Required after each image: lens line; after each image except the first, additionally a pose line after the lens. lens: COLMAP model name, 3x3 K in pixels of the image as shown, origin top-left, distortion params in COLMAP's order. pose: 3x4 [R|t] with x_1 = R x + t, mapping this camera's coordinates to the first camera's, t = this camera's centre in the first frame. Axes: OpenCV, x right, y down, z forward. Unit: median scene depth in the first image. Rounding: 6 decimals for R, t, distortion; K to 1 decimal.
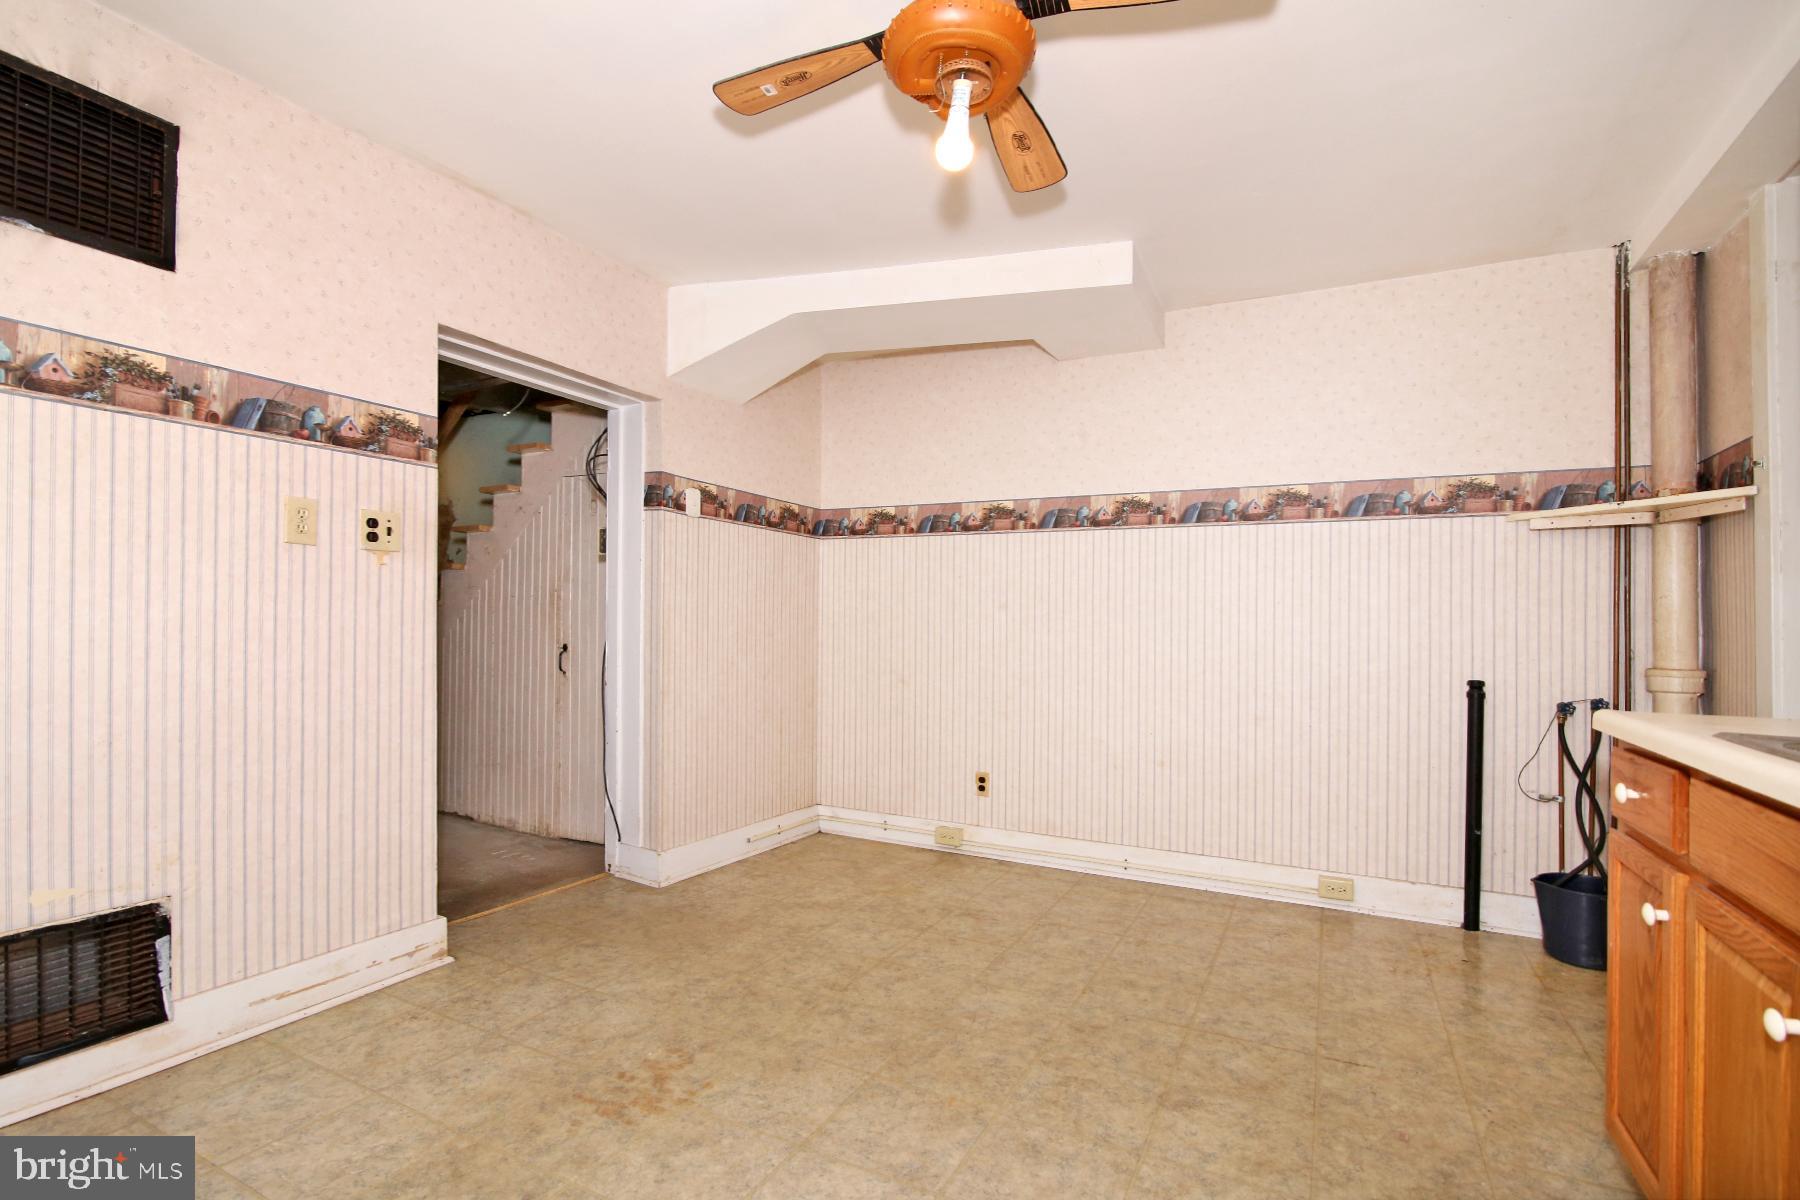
lens RADIAL K [[857.4, 0, 908.4], [0, 857.4, 587.7], [0, 0, 1]] dist [-0.015033, 0.004546]
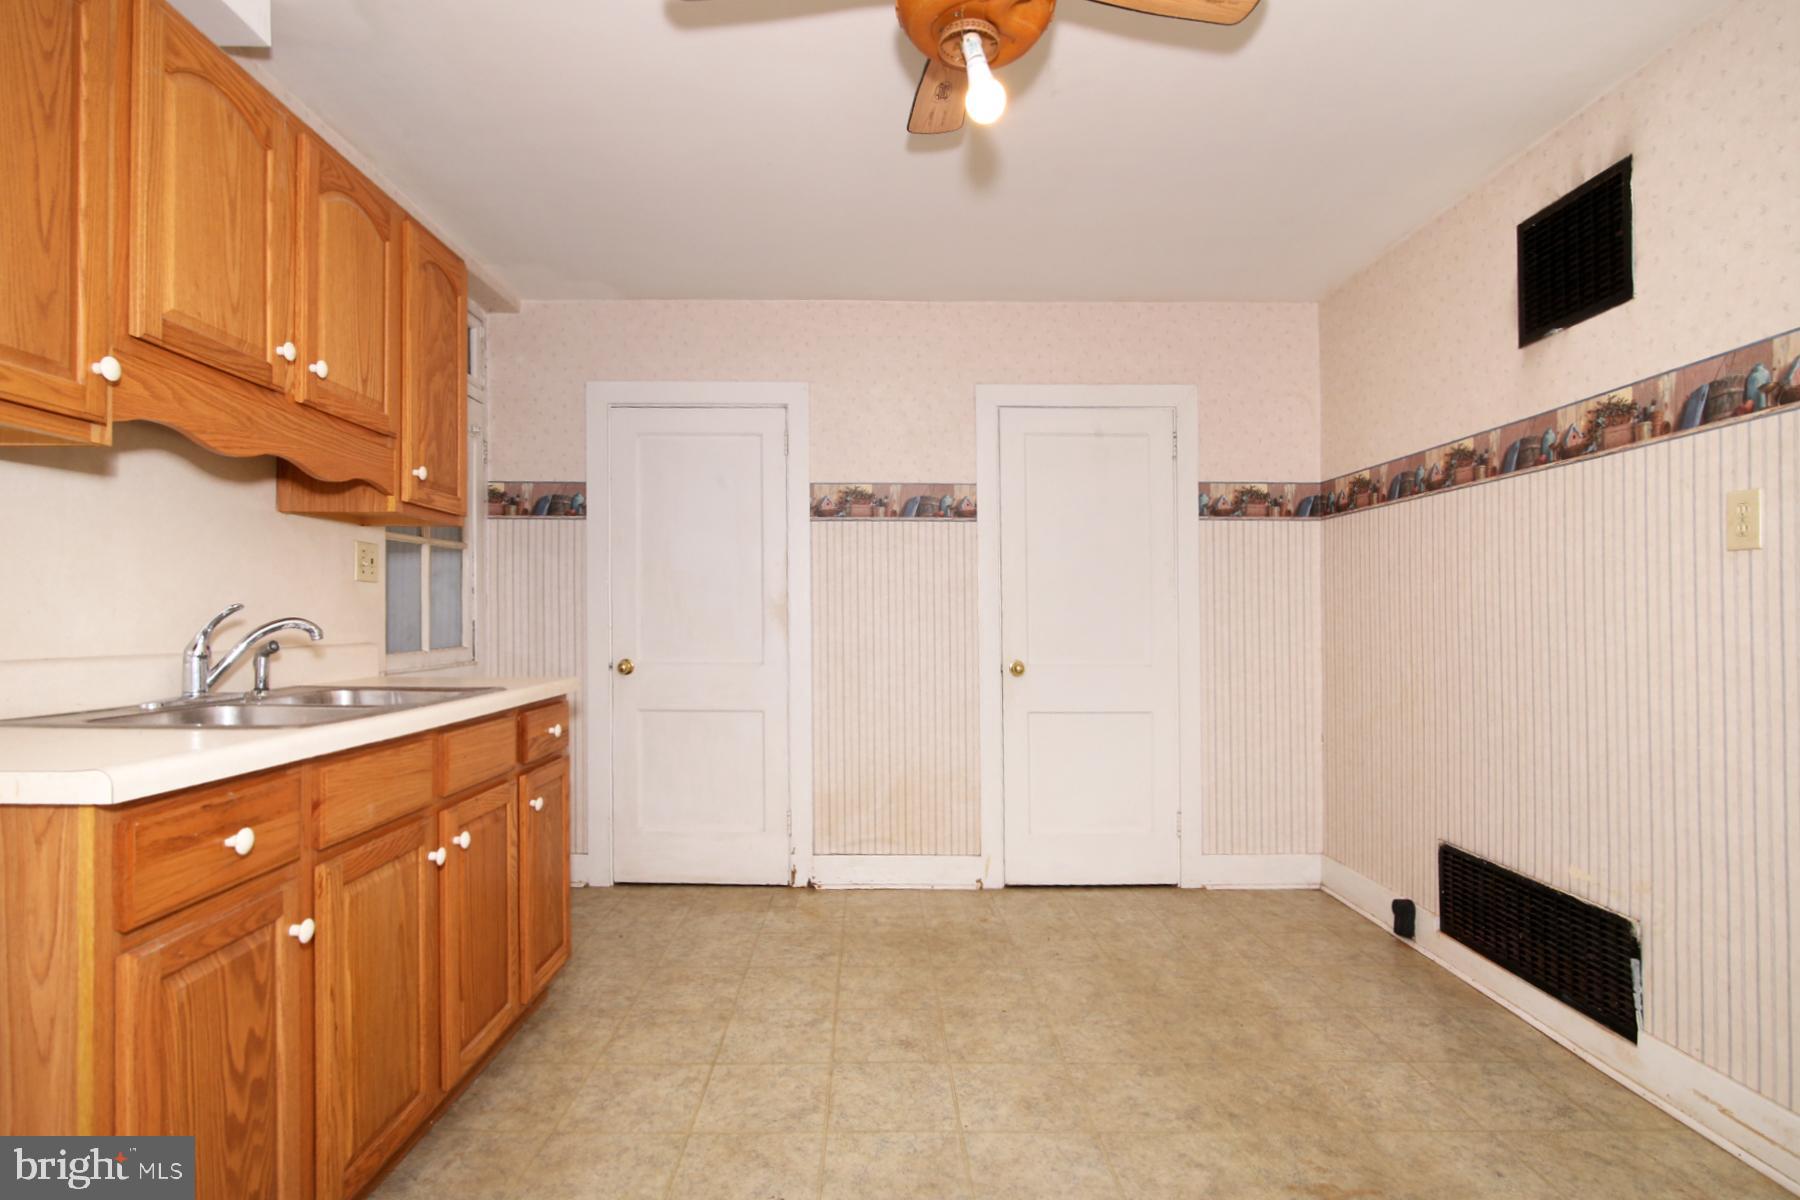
lens RADIAL K [[923.1, 0, 903.6], [0, 923.1, 606.2], [0, 0, 1]] dist [-0.014522, 0.001415]
pose [[-0.886044, -0.026940, -0.462817, 0.406292], [0.001977, 0.998082, -0.061881, 0.058681], [0.463596, -0.055744, -0.884291, 1.581222]]
